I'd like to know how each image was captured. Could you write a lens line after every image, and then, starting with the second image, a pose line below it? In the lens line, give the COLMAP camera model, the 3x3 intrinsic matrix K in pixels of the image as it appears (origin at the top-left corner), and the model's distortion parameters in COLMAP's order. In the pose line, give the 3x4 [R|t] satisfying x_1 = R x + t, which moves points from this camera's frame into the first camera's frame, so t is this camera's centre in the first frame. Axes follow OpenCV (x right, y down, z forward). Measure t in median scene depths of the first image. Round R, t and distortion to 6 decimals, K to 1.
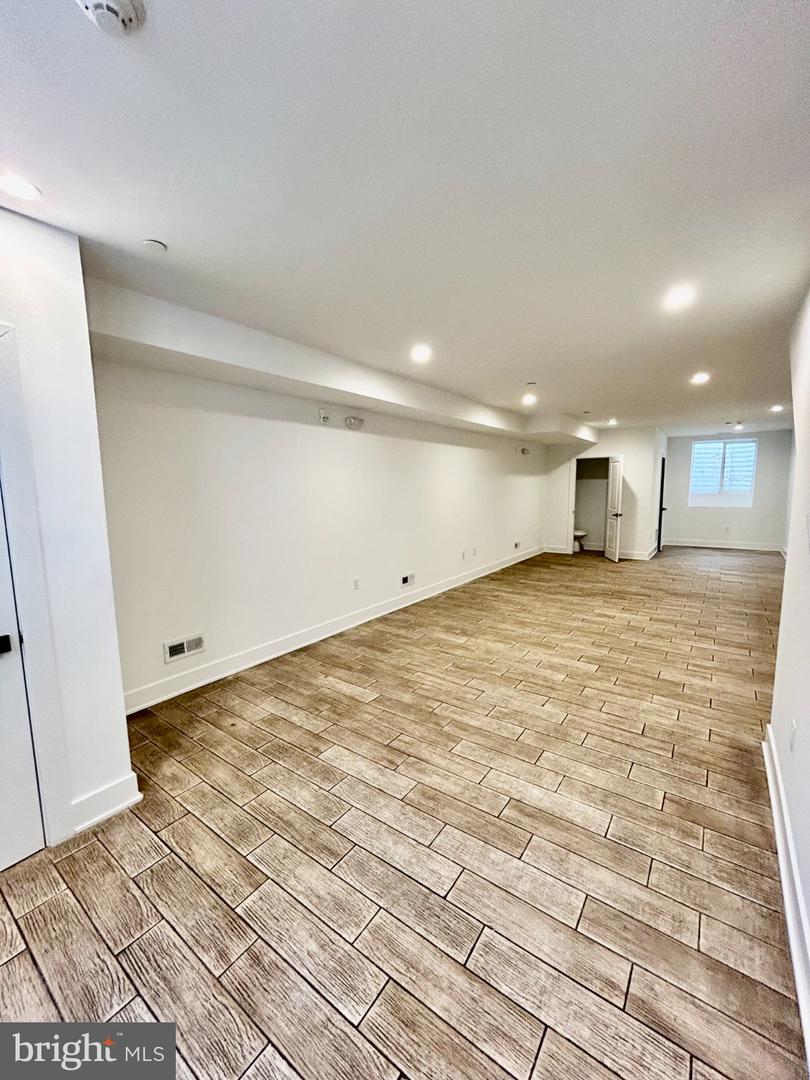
lens RADIAL K [[436.5, 0, 405.2], [0, 436.5, 539.8], [0, 0, 1]] dist [-0.001512, 0.000524]
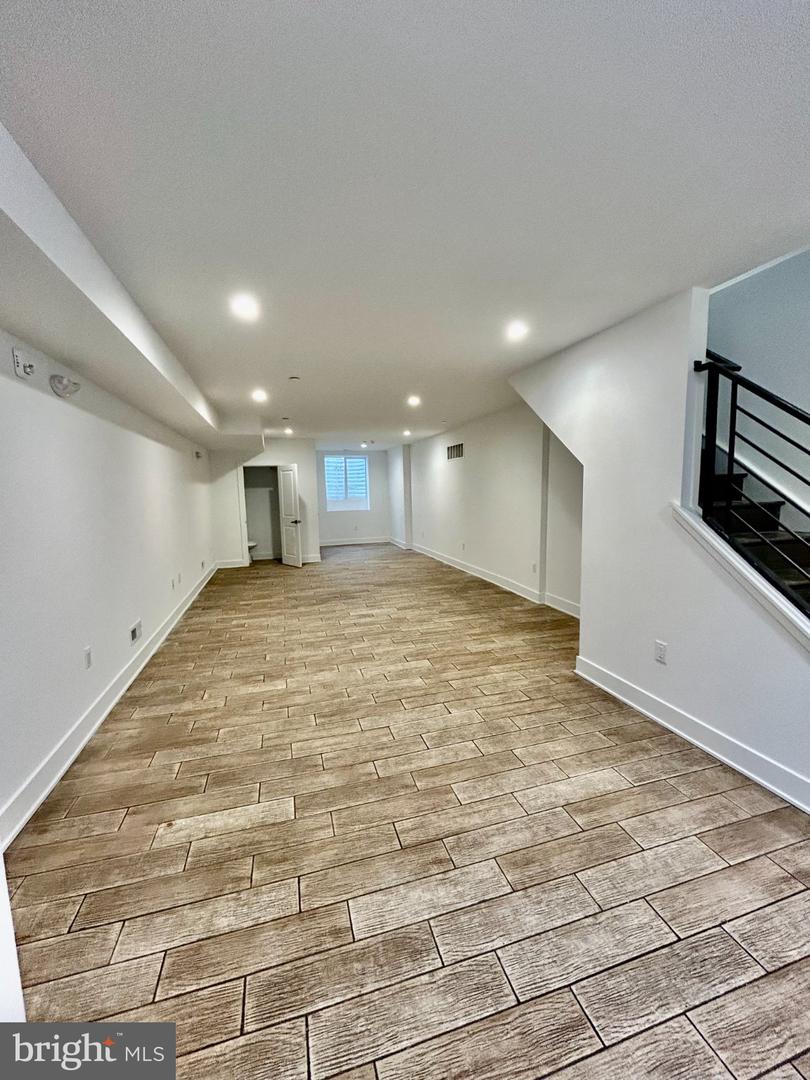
lens RADIAL K [[436.5, 0, 411.1], [0, 436.5, 538.2], [0, 0, 1]] dist [-0.001512, 0.000524]
pose [[0.612666, -0.091754, 0.784998, -0.485802], [0.114415, 0.993072, 0.026778, -0.044406], [-0.782016, 0.073409, 0.618920, 0.455005]]
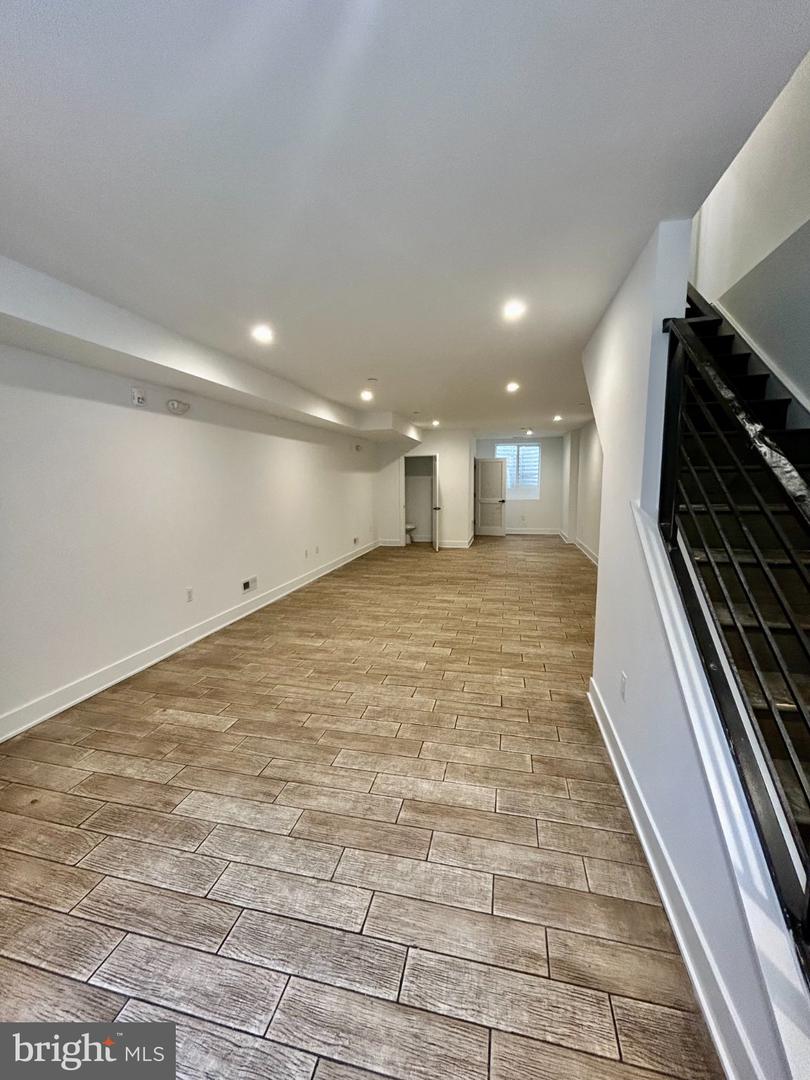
lens RADIAL K [[436.5, 0, 405.4], [0, 436.5, 537.4], [0, 0, 1]] dist [-0.001512, 0.000524]
pose [[0.922647, -0.049627, 0.382438, -0.071474], [0.049337, 0.998726, 0.010572, -0.000602], [-0.382476, 0.009114, 0.923921, 0.068613]]
